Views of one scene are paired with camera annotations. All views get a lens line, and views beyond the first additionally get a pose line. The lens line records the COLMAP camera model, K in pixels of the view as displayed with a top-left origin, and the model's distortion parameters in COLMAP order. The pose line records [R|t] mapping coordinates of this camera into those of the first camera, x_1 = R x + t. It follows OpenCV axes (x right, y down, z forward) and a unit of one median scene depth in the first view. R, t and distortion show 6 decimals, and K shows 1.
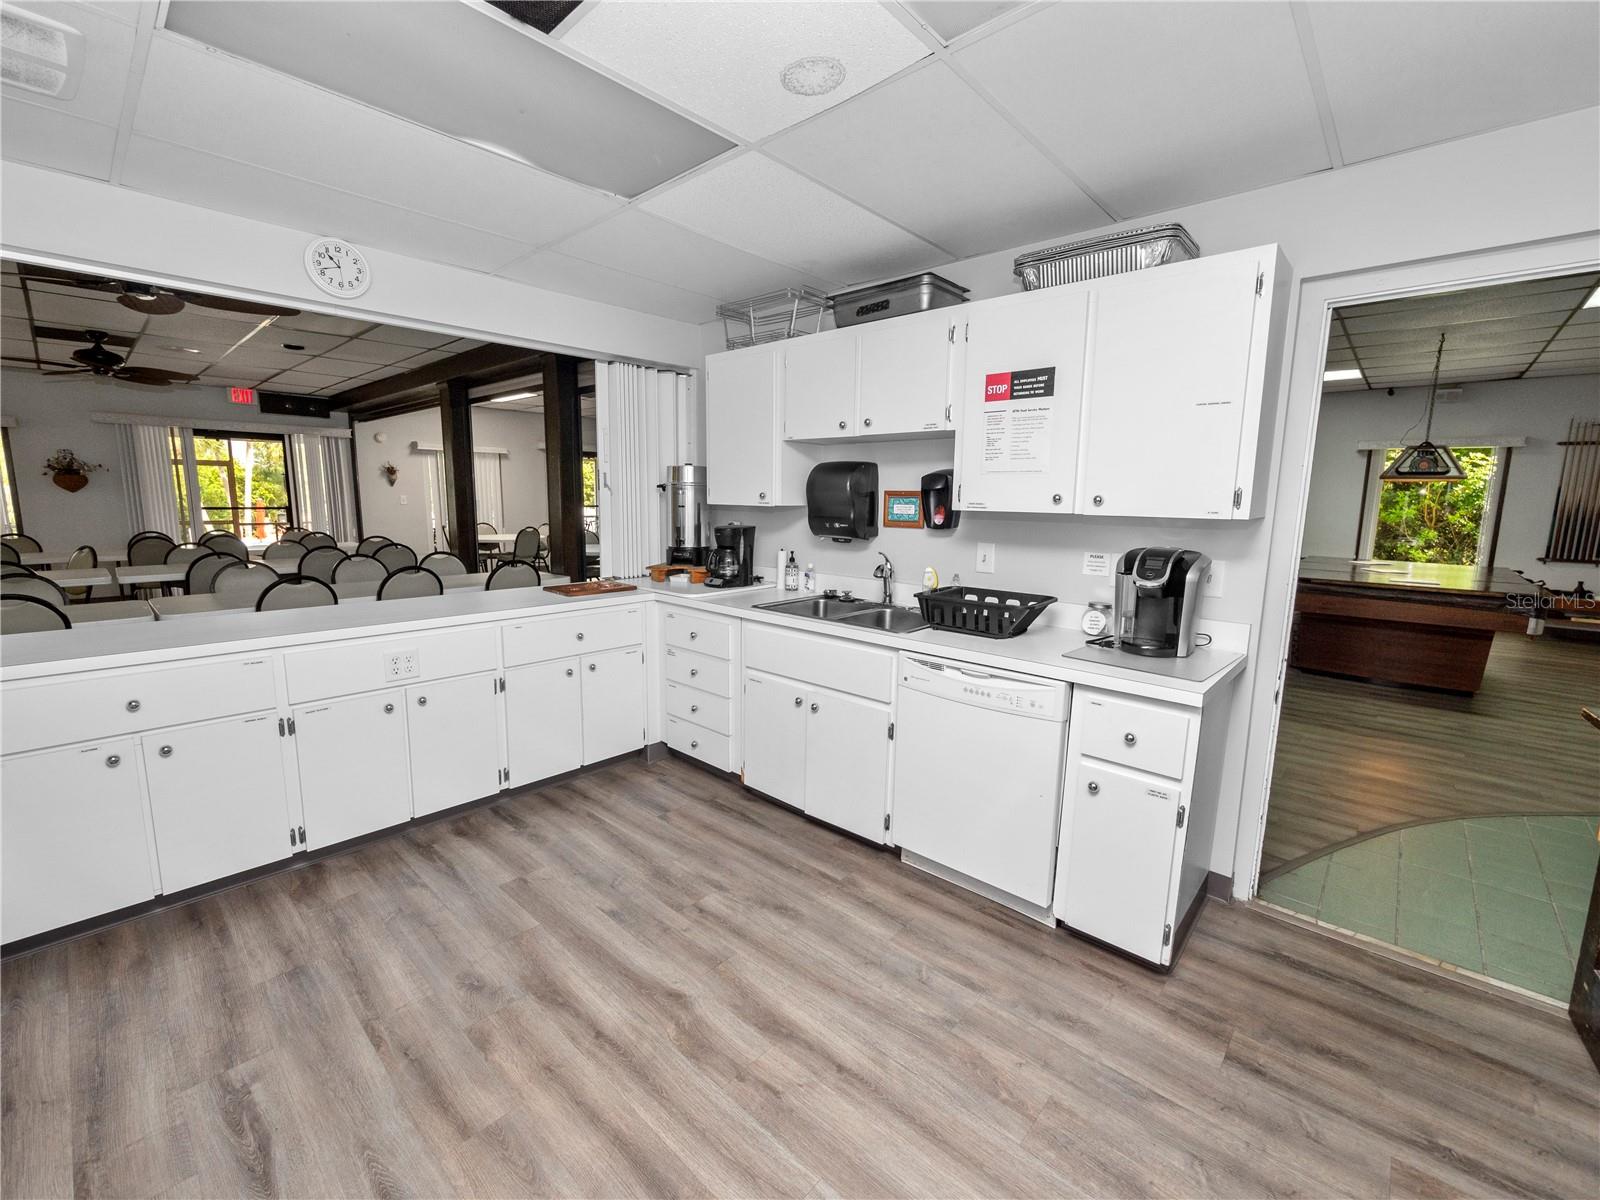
lens RADIAL K [[671.4, 0, 795.4], [0, 671.4, 594.9], [0, 0, 1]] dist [-0.010509, 0.000179]
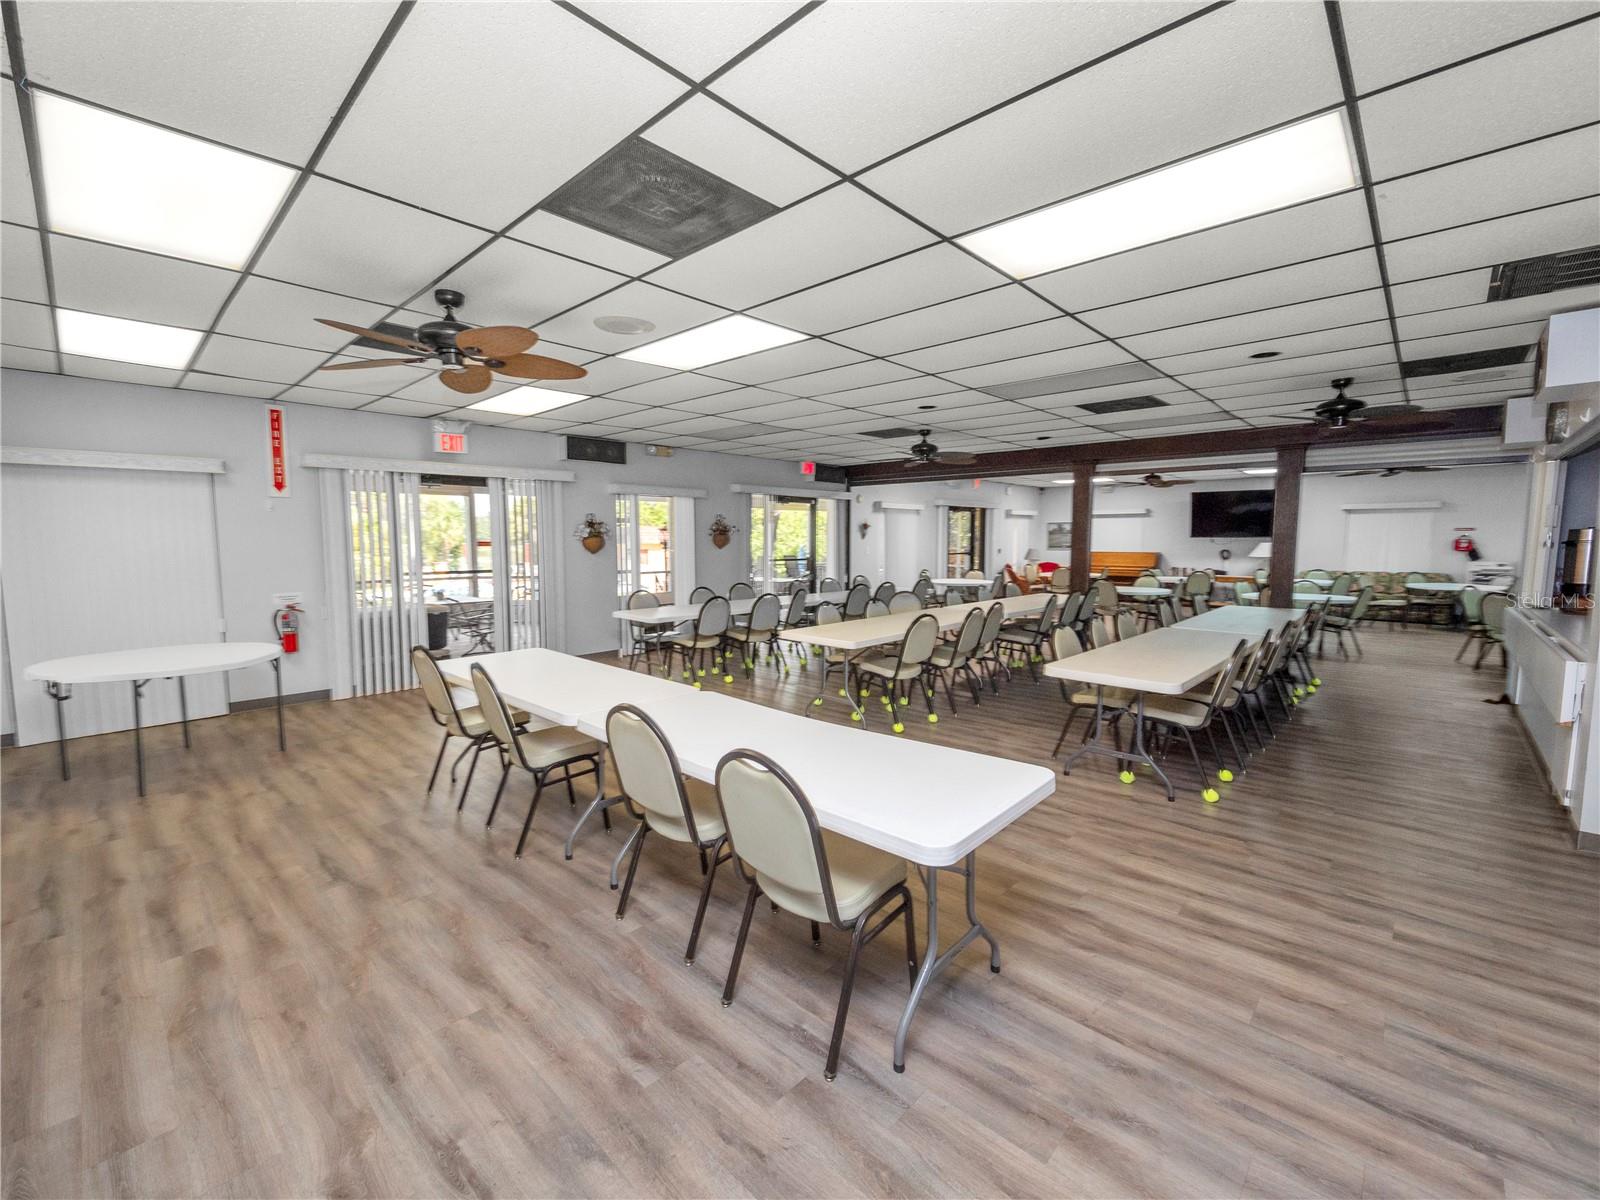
lens RADIAL K [[671.4, 0, 795.4], [0, 671.4, 594.9], [0, 0, 1]] dist [-0.010509, 0.000179]
pose [[0.999886, -0.011156, -0.010172, -2.997710], [0.010521, 0.998115, -0.060459, 0.019260], [0.010828, 0.060345, 0.998119, -0.740053]]
